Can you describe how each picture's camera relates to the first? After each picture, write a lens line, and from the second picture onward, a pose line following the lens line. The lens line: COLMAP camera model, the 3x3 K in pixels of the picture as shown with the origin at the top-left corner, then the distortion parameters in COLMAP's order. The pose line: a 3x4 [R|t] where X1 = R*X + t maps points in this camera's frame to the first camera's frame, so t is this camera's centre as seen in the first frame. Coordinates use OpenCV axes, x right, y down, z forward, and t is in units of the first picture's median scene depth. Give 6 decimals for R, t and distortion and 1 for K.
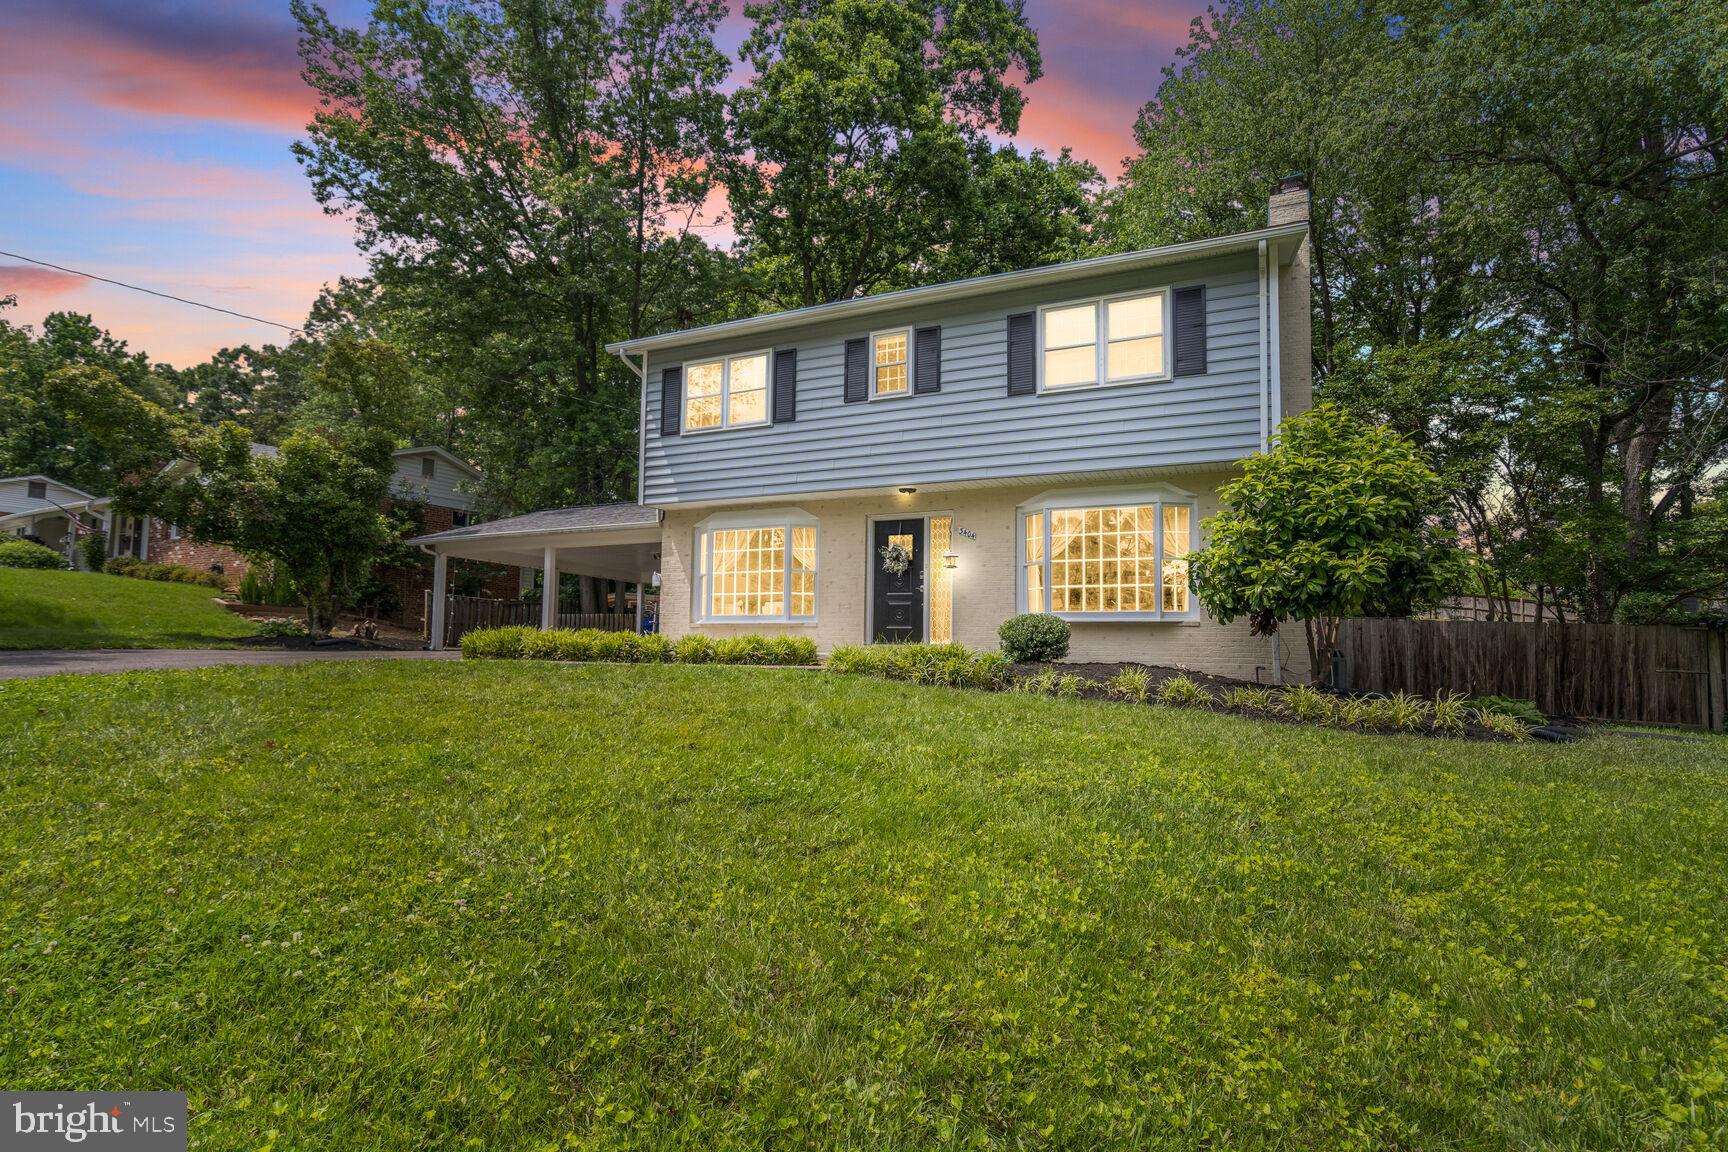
lens RADIAL K [[835.2, 0, 799.9], [0, 835.2, 572.5], [0, 0, 1]] dist [0.016577, 0.000303]
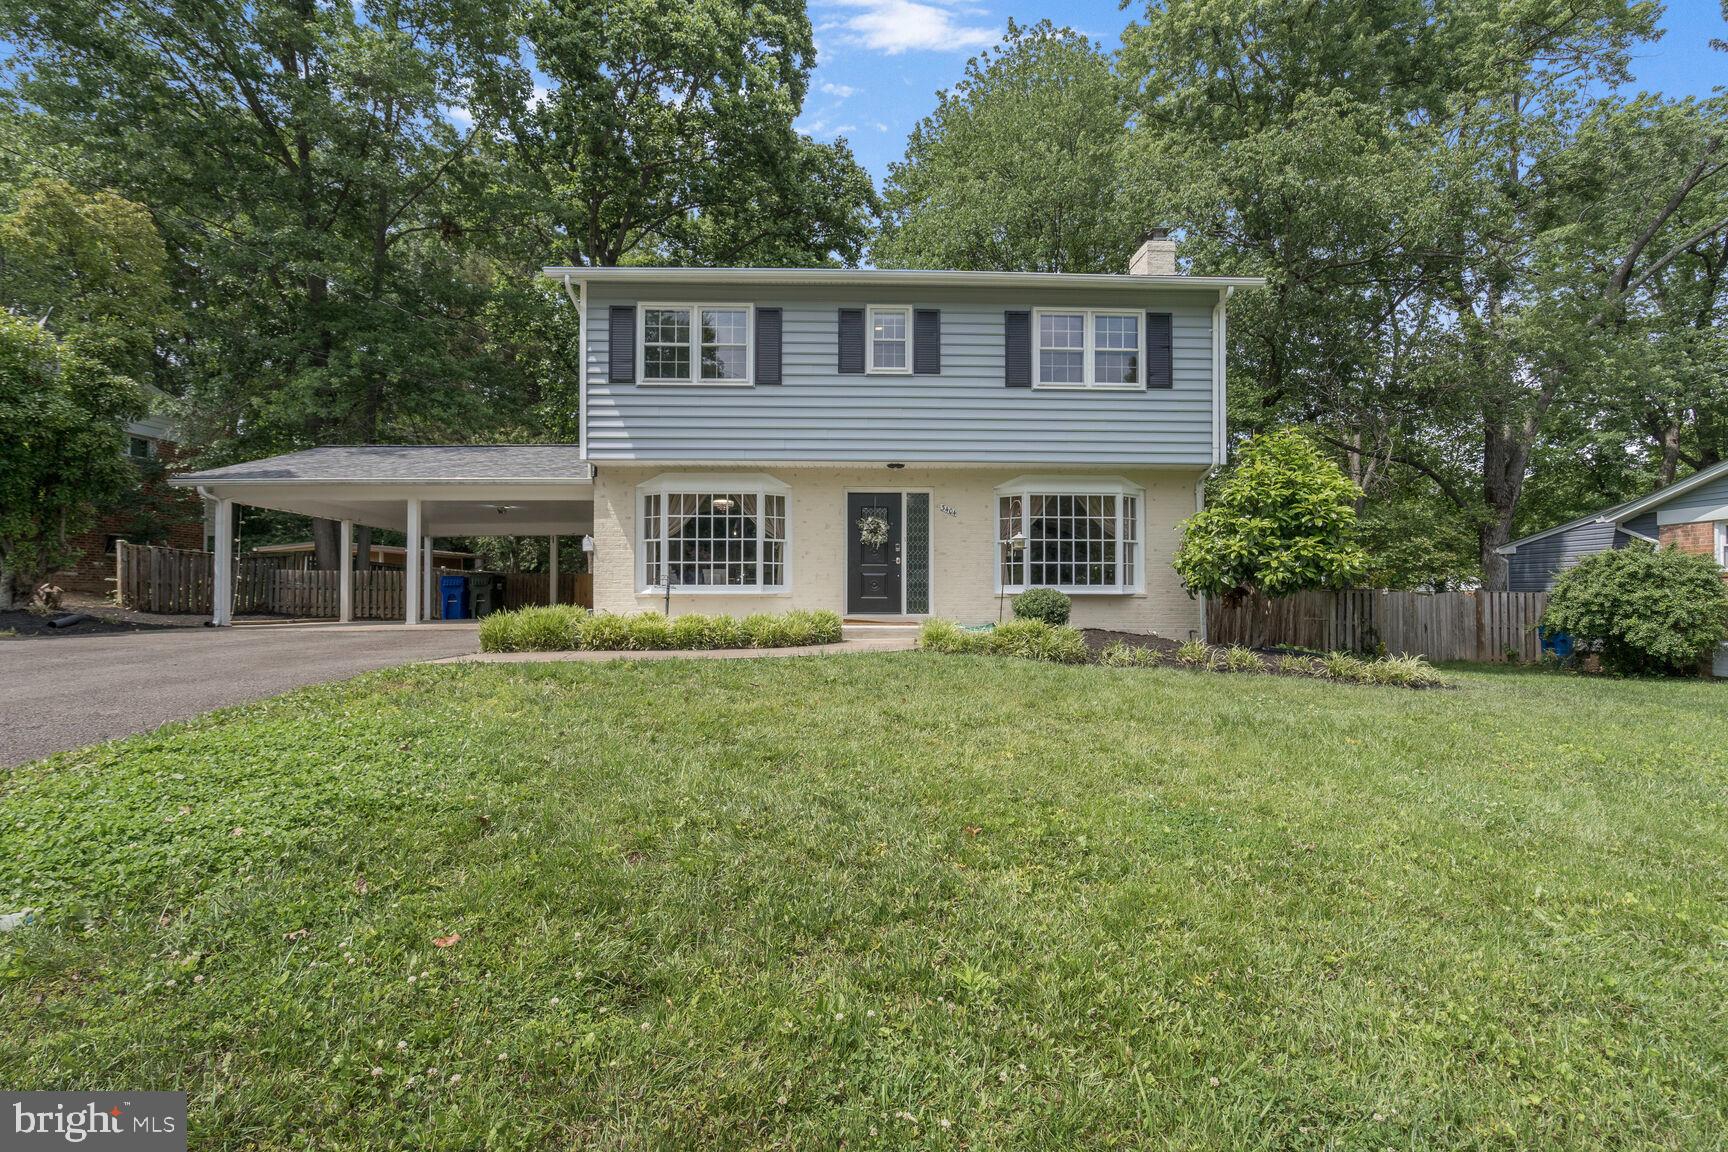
lens RADIAL K [[791.8, 0, 866.3], [0, 791.8, 561.5], [0, 0, 1]] dist [0.001574, 0.000369]
pose [[0.893562, 0.008269, 0.448863, -0.324023], [-0.029963, 0.998699, 0.041250, -0.018688], [-0.447938, -0.050308, 0.892648, 0.135295]]
